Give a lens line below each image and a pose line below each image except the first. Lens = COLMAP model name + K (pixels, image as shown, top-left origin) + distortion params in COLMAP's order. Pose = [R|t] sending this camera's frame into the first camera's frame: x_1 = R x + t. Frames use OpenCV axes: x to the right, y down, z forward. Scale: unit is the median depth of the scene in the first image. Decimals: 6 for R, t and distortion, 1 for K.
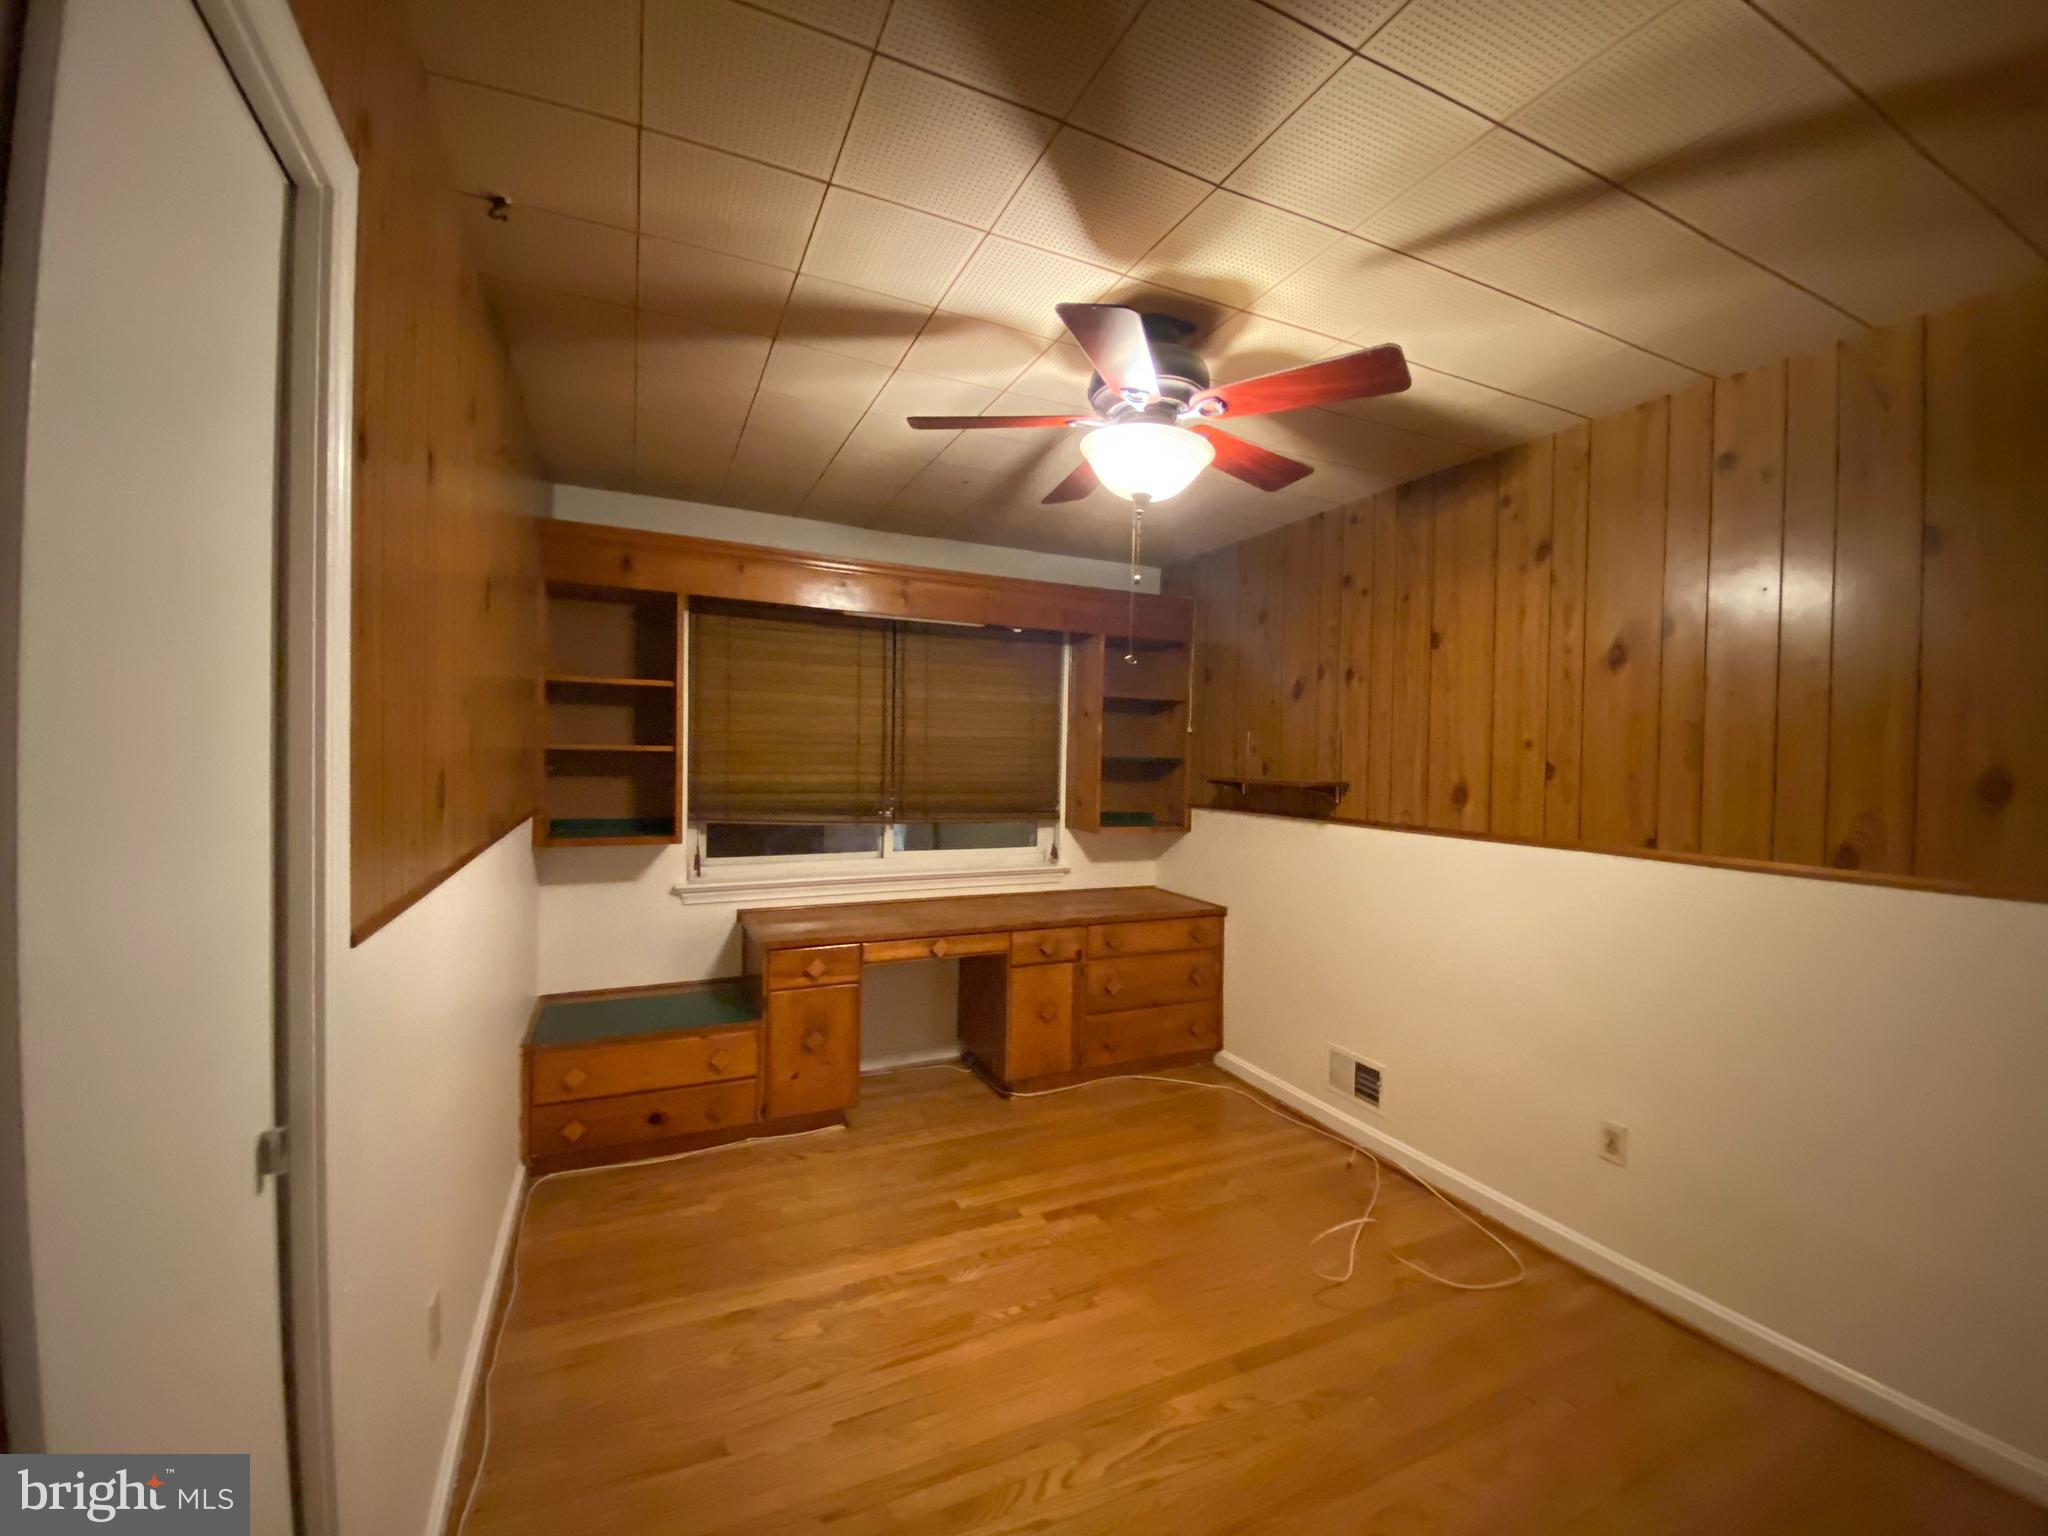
lens RADIAL K [[829.4, 0, 1016.1], [0, 829.4, 775.8], [0, 0, 1]] dist [0.036844, -0.027254]
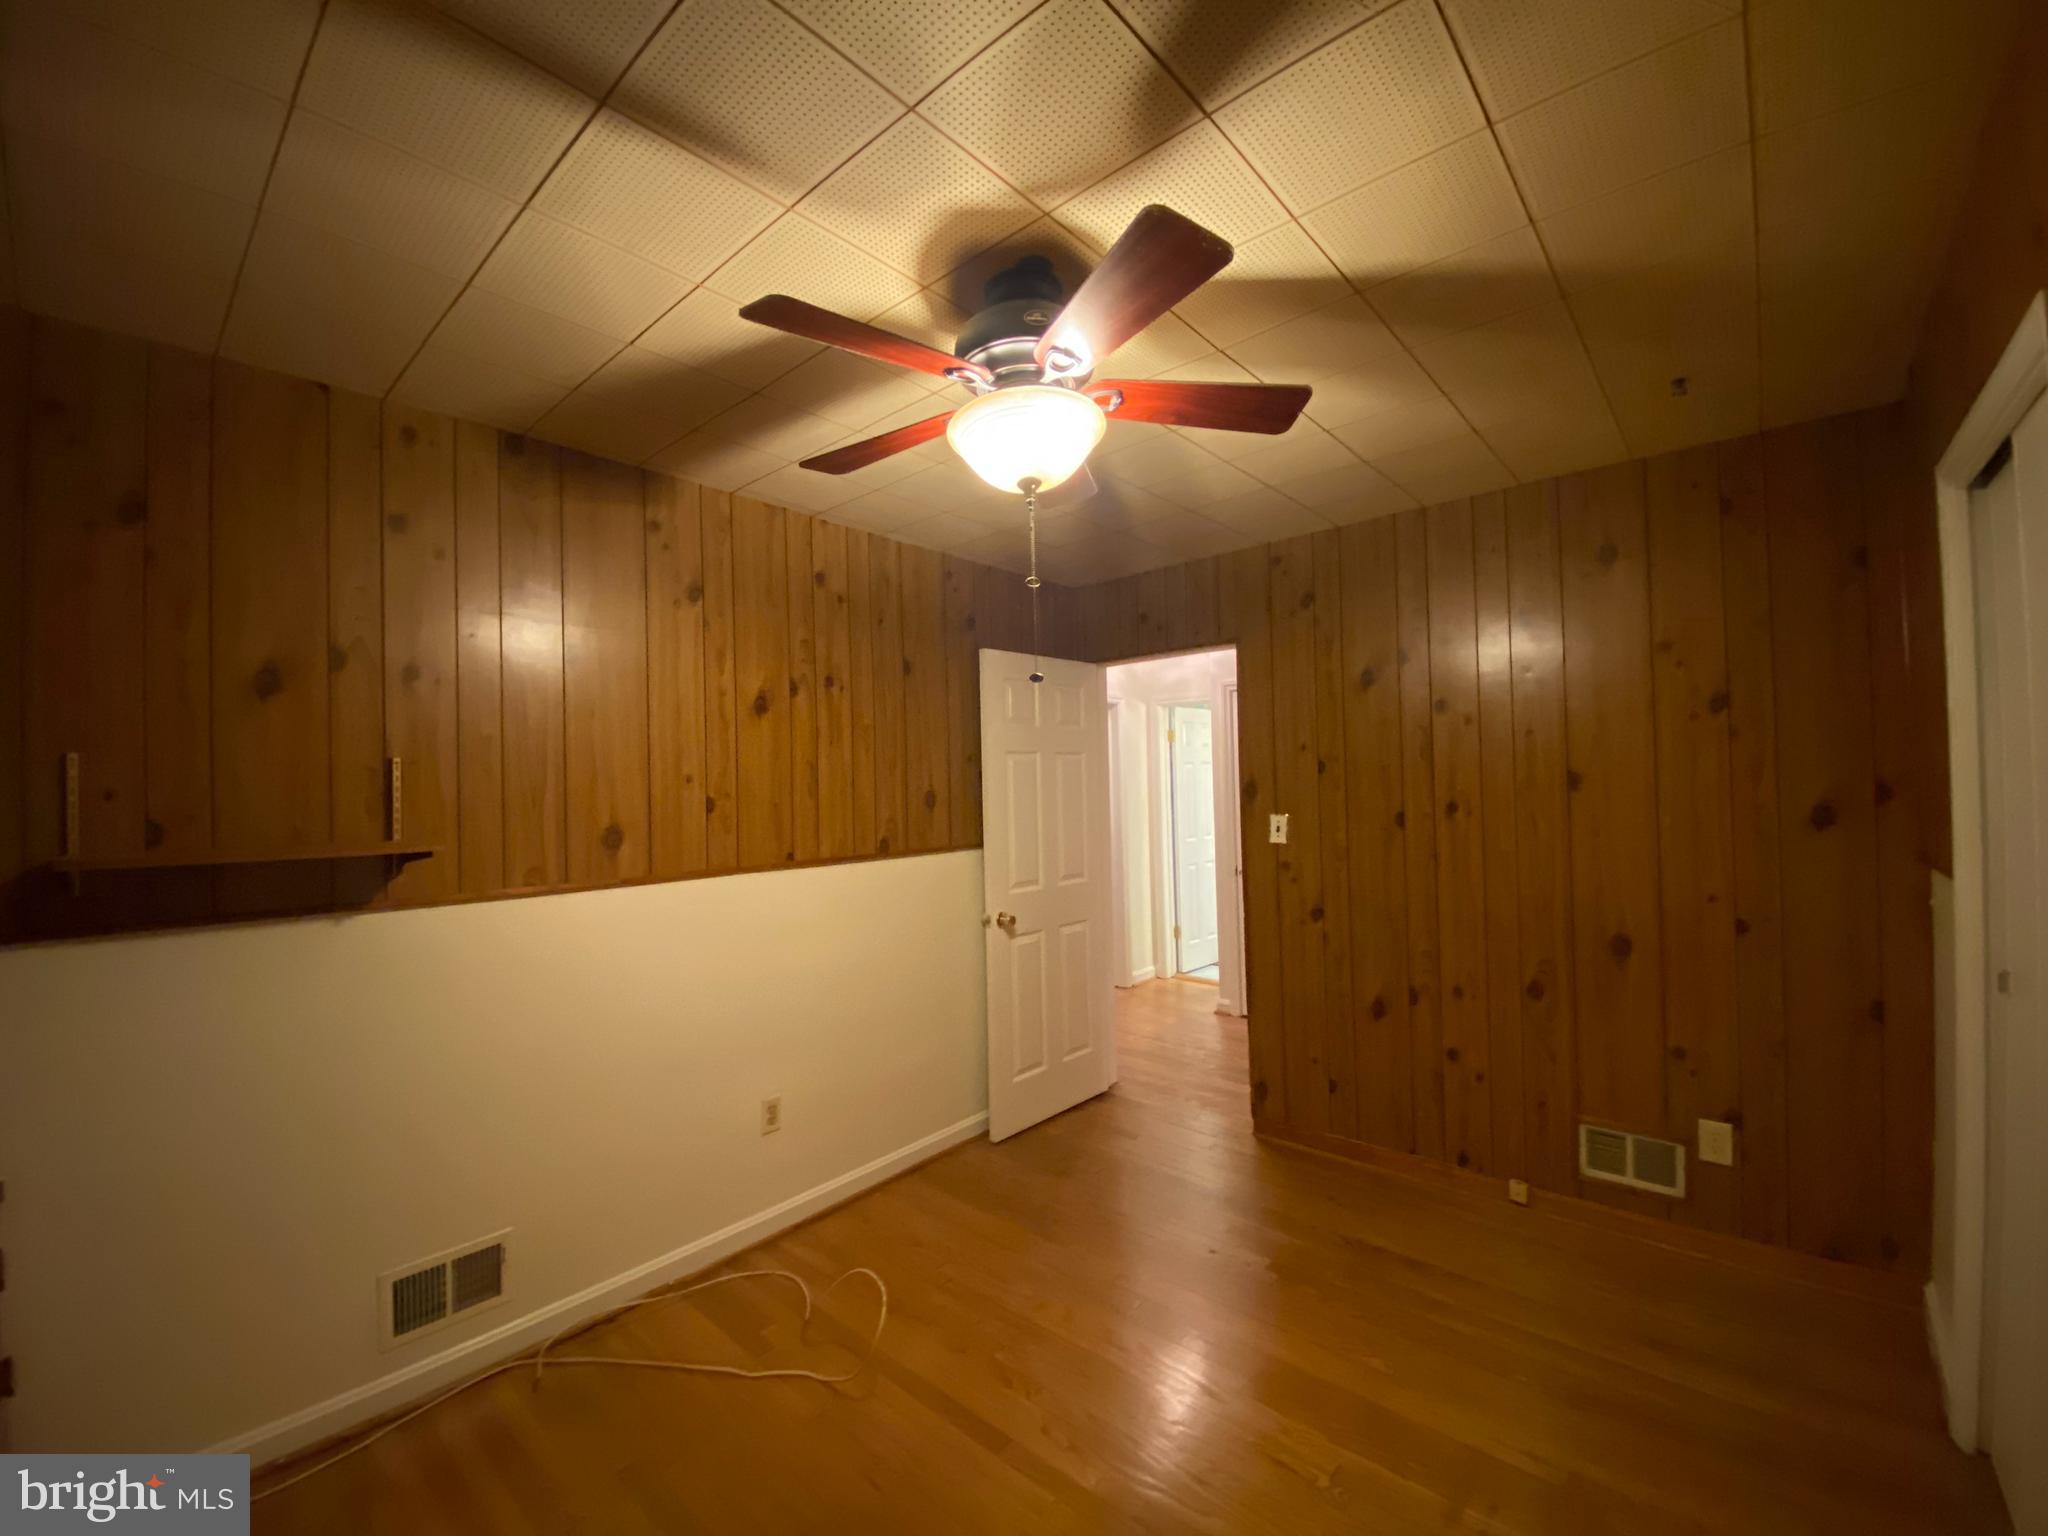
lens RADIAL K [[829.4, 0, 1016.1], [0, 829.4, 775.8], [0, 0, 1]] dist [0.036844, -0.027254]
pose [[-0.403216, 0.010156, 0.915049, -0.479805], [0.048254, 0.998783, 0.010178, -0.034709], [-0.913832, 0.048259, -0.403215, 1.084606]]
